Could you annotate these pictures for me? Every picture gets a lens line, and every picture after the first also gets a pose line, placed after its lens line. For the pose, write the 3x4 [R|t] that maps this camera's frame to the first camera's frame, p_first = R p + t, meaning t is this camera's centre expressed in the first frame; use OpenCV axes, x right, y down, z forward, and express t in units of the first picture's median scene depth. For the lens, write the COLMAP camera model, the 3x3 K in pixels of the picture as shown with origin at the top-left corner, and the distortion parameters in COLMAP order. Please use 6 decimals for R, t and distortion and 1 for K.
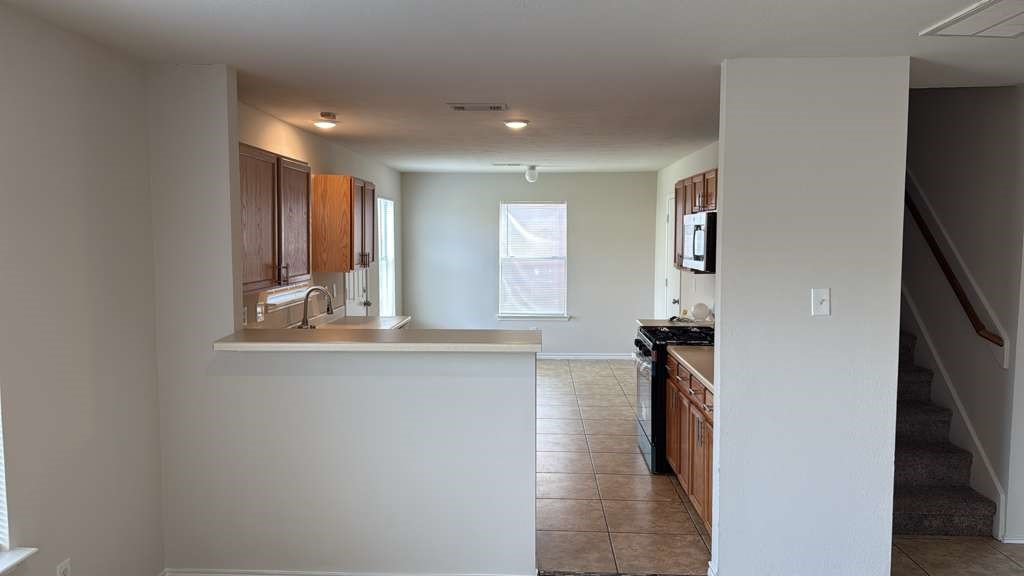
lens RADIAL K [[755.0, 0, 508.3], [0, 755.0, 291.5], [0, 0, 1]] dist [0.140030, -0.212433]
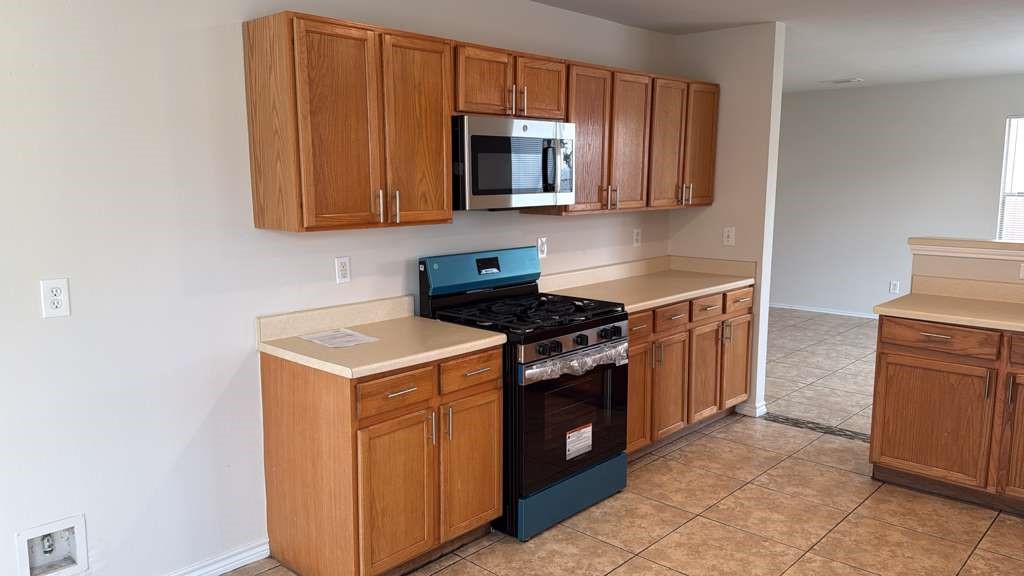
lens RADIAL K [[755.0, 0, 508.3], [0, 755.0, 291.5], [0, 0, 1]] dist [0.140030, -0.212433]
pose [[-0.757080, -0.091920, 0.646824, -0.198946], [0.058251, 0.976612, 0.206967, -0.110499], [-0.650720, 0.194369, -0.734019, 1.761381]]
